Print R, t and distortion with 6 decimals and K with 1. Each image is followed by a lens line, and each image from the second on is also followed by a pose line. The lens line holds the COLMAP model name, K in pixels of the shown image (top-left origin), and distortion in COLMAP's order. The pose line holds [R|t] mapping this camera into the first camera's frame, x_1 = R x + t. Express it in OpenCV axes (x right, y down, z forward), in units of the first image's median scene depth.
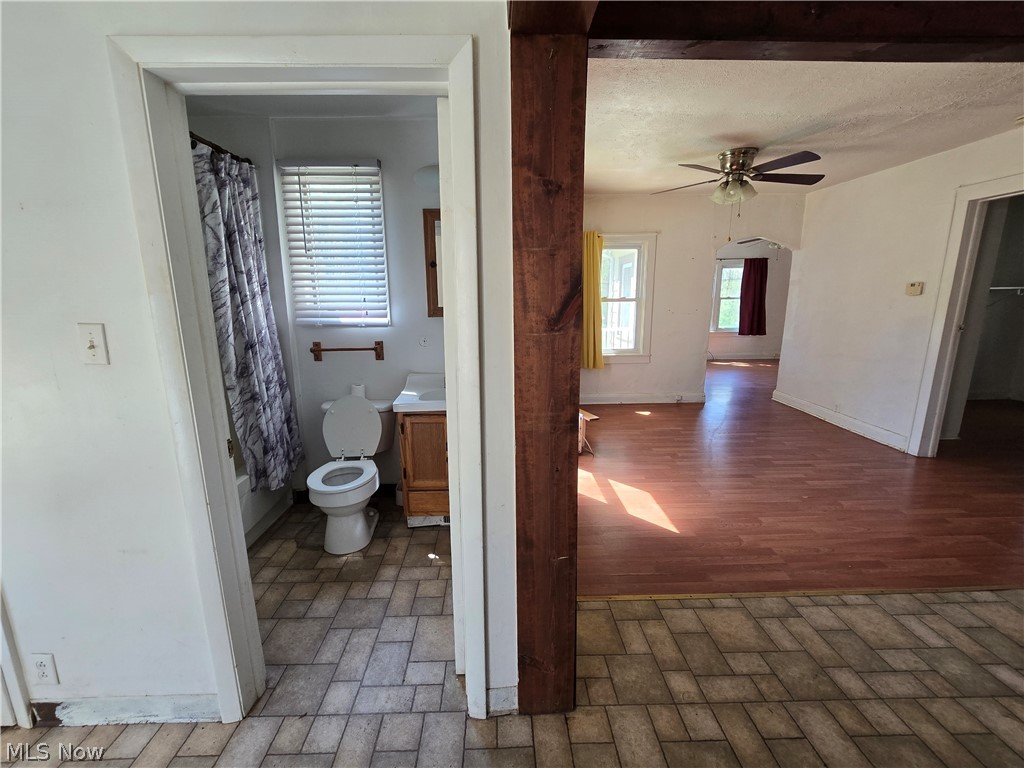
lens RADIAL K [[419.3, 0, 504.0], [0, 419.3, 380.3], [0, 0, 1]] dist [-0.004405, 0.000071]
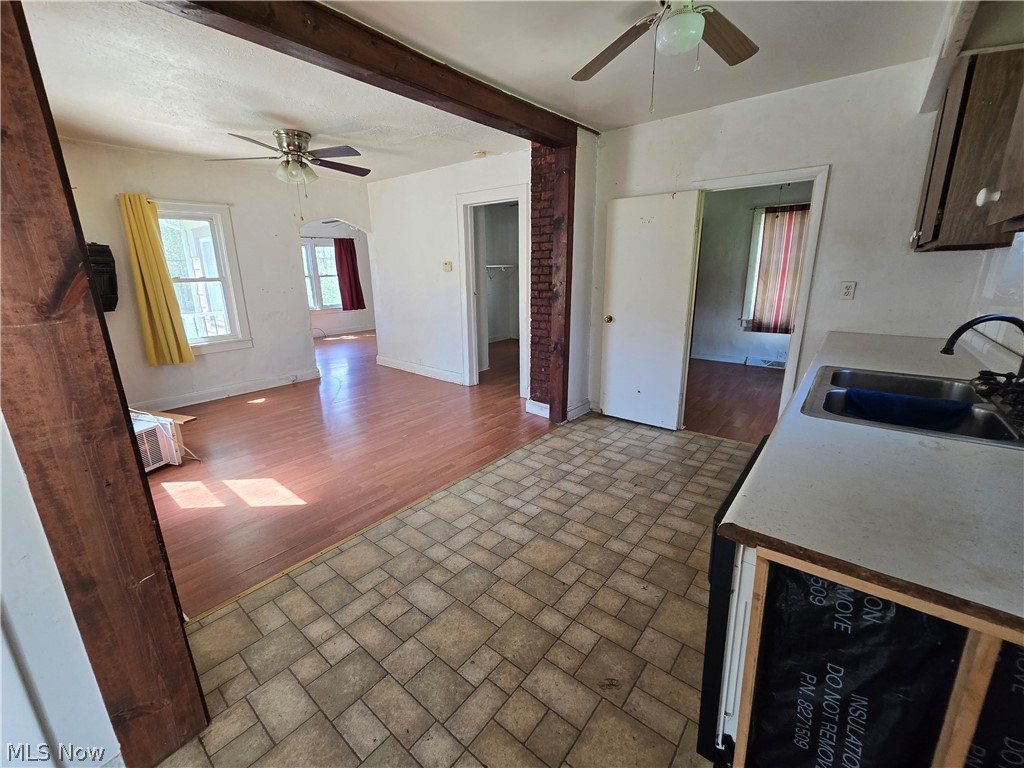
lens RADIAL K [[421.8, 0, 503.6], [0, 421.8, 378.2], [0, 0, 1]] dist [-0.004285, -0.000037]
pose [[0.657037, -0.192286, 0.728923, 0.028555], [0.160859, 0.980414, 0.113634, 0.014354], [-0.736496, 0.042592, 0.675099, -0.062003]]
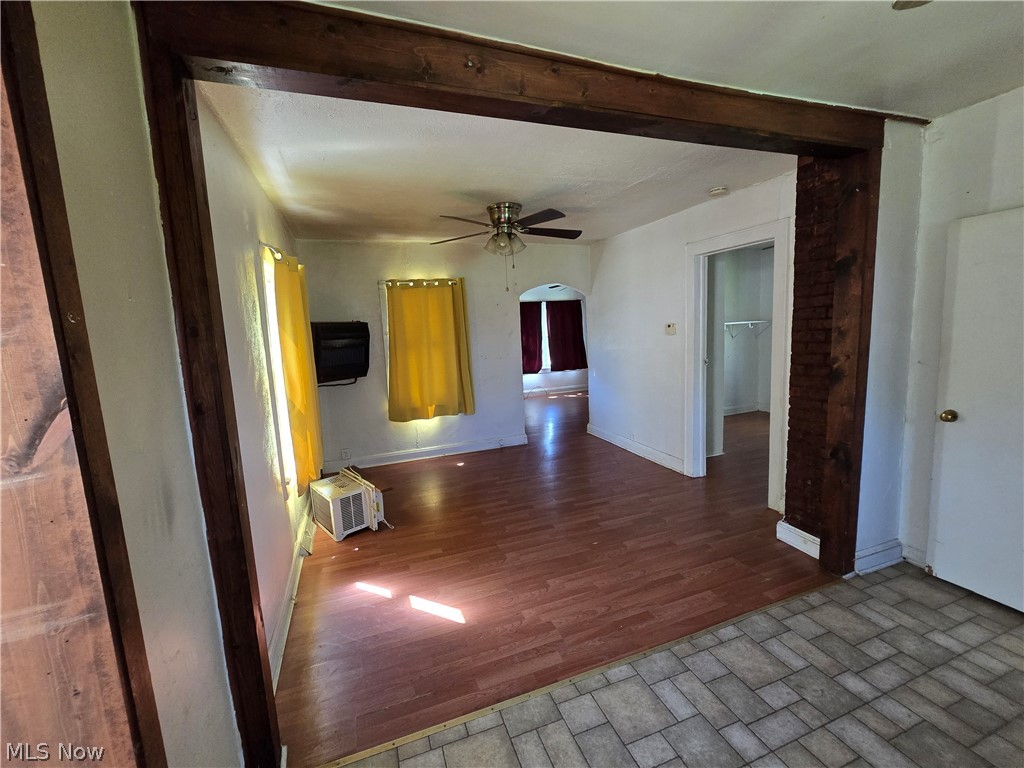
lens RADIAL K [[419.3, 0, 504.0], [0, 419.3, 380.3], [0, 0, 1]] dist [-0.004405, 0.000071]
pose [[0.948934, -0.076734, 0.306000, 0.216340], [0.104195, 0.991769, -0.074421, -0.048469], [-0.297770, 0.102504, 0.949118, 0.073264]]
